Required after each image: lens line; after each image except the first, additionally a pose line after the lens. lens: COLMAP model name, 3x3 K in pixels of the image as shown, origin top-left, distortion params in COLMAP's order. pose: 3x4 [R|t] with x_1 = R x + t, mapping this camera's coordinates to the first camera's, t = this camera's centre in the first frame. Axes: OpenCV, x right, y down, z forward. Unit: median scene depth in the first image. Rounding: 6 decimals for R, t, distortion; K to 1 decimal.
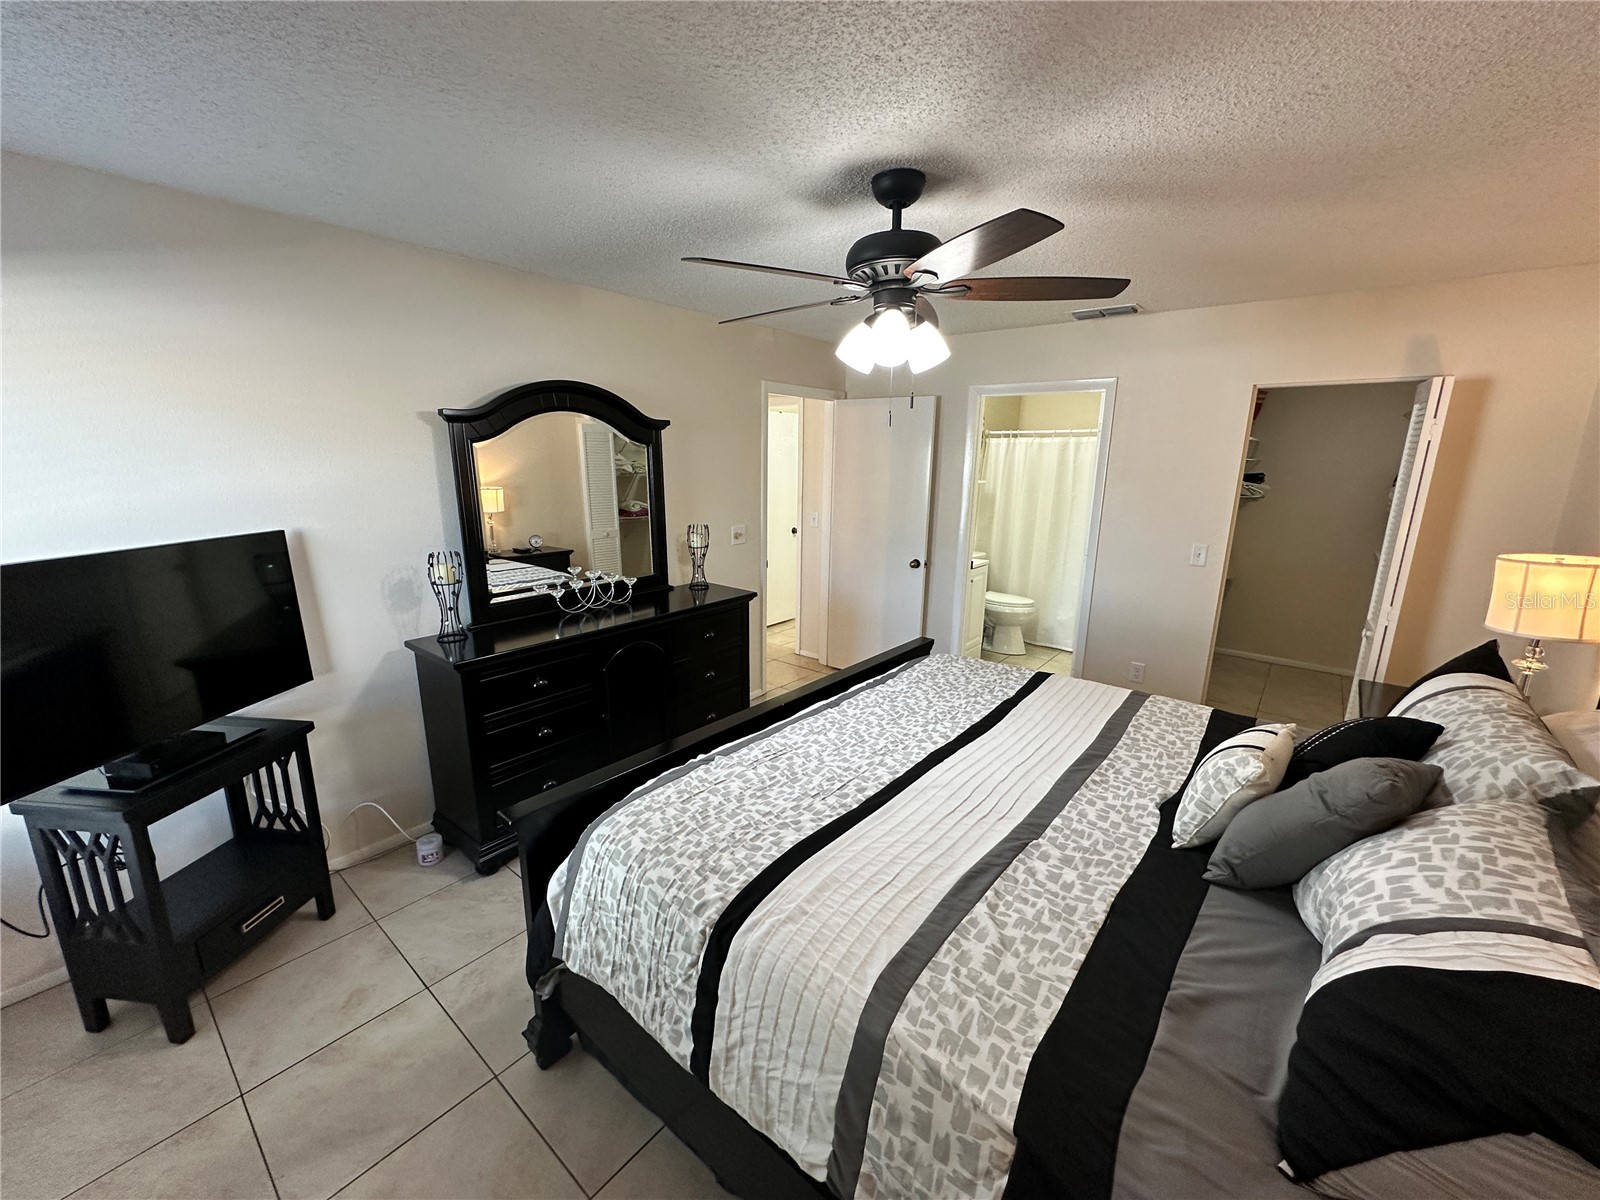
lens RADIAL K [[635.3, 0, 798.4], [0, 635.3, 599.3], [0, 0, 1]] dist [-0.000316, 0.000093]
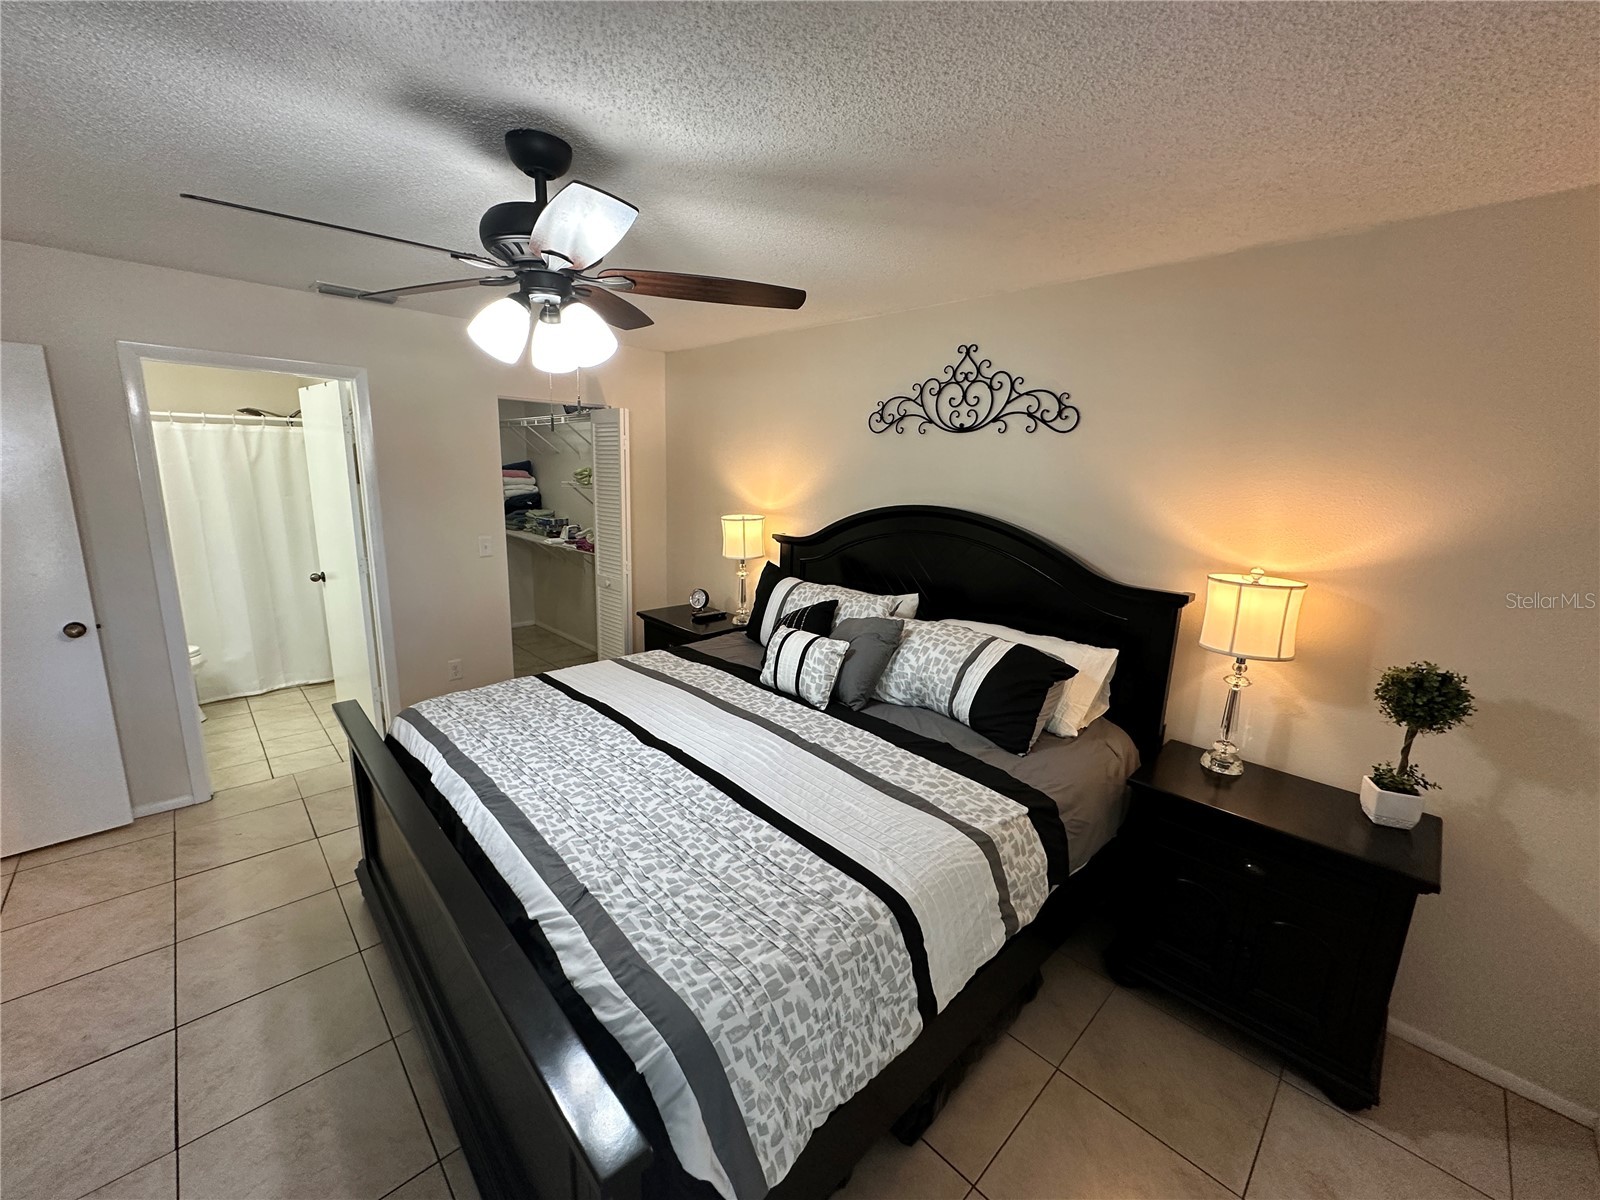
lens RADIAL K [[635.3, 0, 798.4], [0, 635.3, 599.3], [0, 0, 1]] dist [-0.000316, 0.000093]
pose [[0.116479, -0.210676, 0.970592, -0.606444], [0.191796, 0.963620, 0.186145, -0.127507], [-0.974498, 0.164474, 0.152649, 0.497695]]
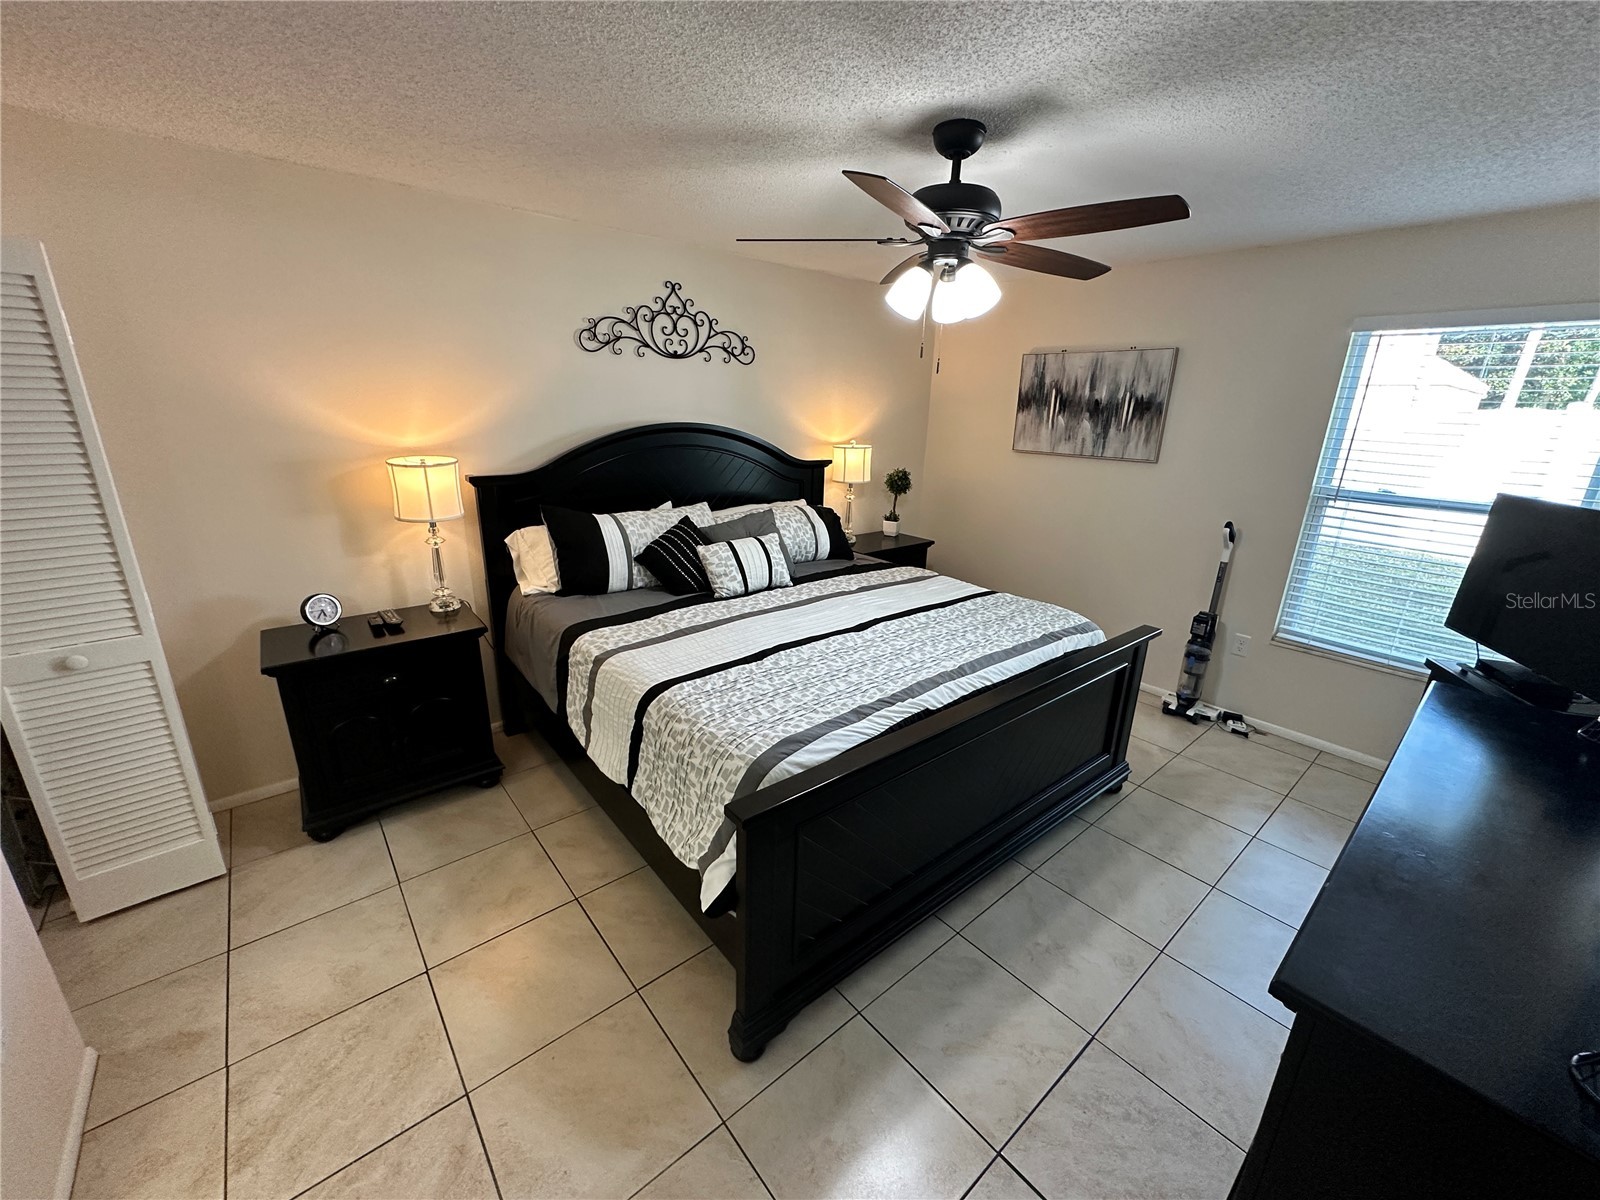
lens RADIAL K [[635.3, 0, 798.4], [0, 635.3, 599.3], [0, 0, 1]] dist [-0.000316, 0.000093]
pose [[-0.982096, -0.090256, 0.165349, 0.290414], [0.005266, 0.864252, 0.503032, -0.471560], [-0.188305, 0.494897, -0.848303, 2.103005]]
